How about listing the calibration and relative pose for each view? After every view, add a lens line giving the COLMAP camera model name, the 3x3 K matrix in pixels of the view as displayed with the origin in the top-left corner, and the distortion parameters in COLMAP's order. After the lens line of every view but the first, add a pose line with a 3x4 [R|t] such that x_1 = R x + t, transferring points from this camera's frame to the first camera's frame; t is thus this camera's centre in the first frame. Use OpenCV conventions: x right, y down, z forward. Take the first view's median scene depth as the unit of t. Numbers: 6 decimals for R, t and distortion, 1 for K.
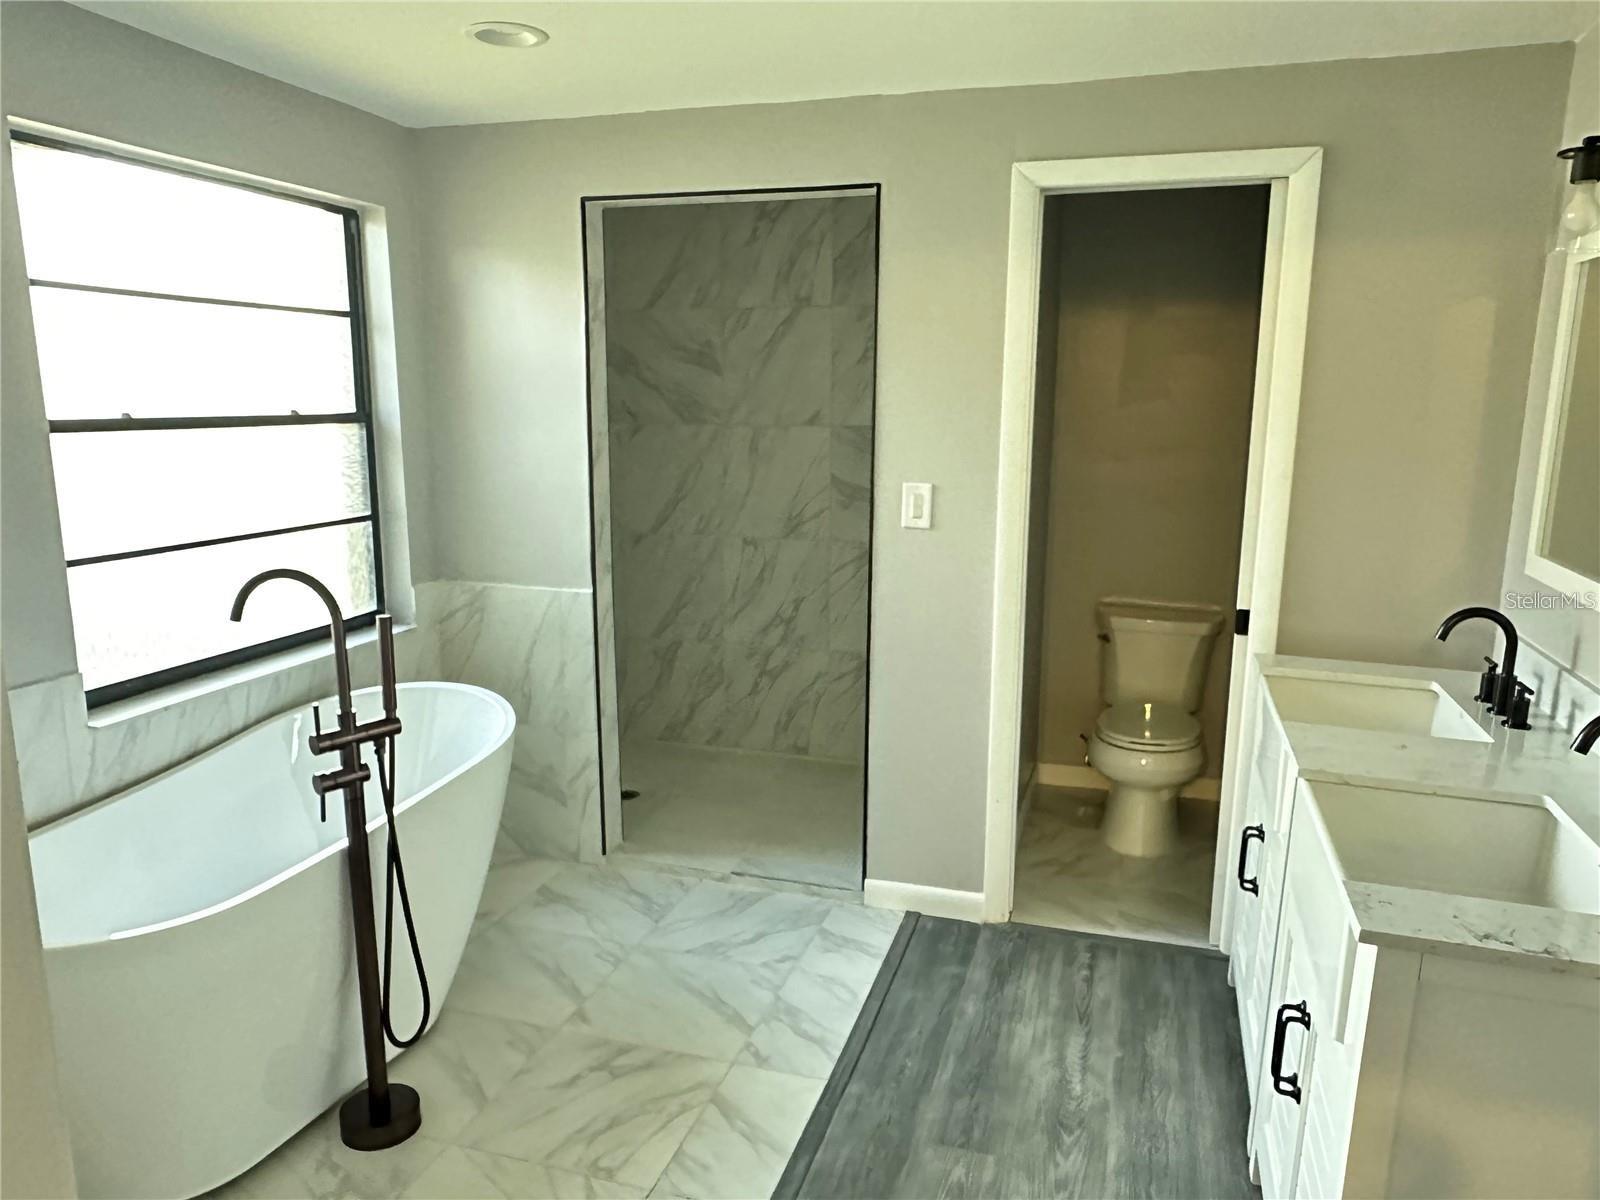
lens RADIAL K [[1127.5, 0, 789.6], [0, 1127.5, 625.4], [0, 0, 1]] dist [-0.007611, 0.001179]
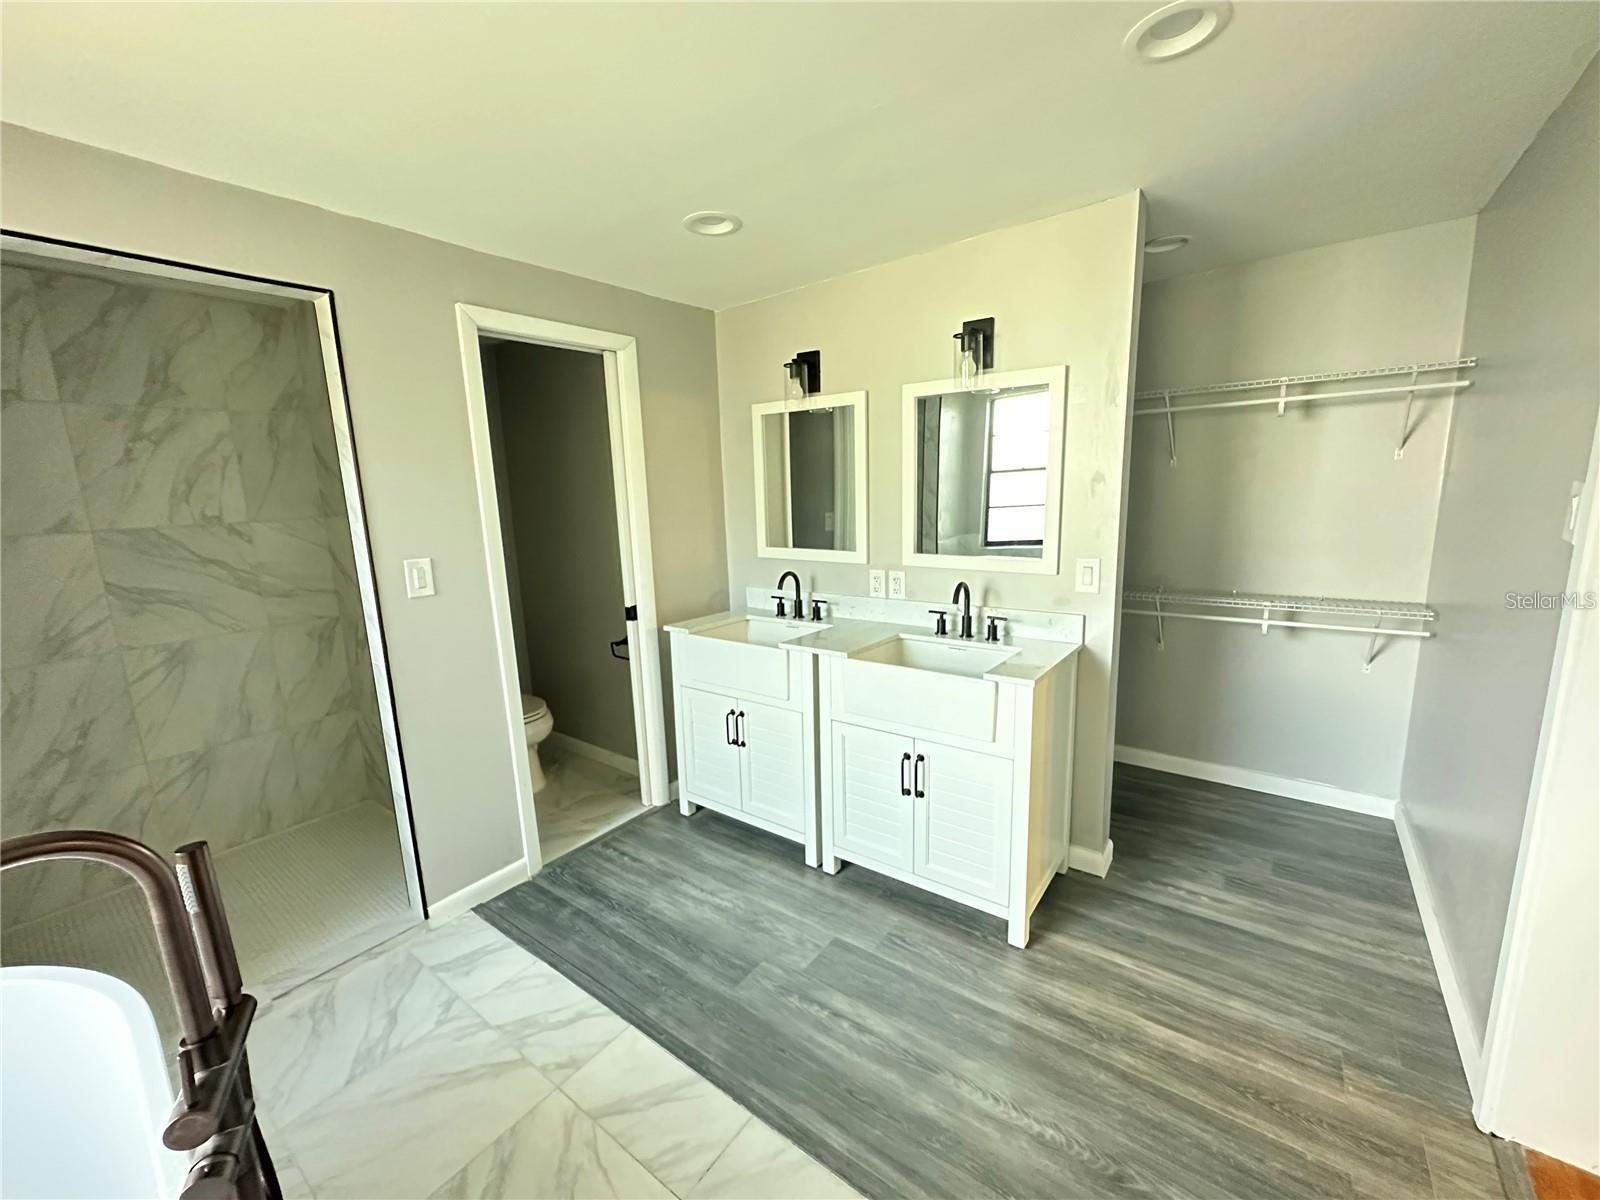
lens RADIAL K [[636.3, 0, 801.6], [0, 636.3, 601.1], [0, 0, 1]] dist [-0.007551, 0.000852]
pose [[0.326060, -0.184924, 0.927086, -0.383263], [0.225791, 0.967532, 0.113580, -0.069563], [-0.917989, 0.172293, 0.357228, 0.410704]]
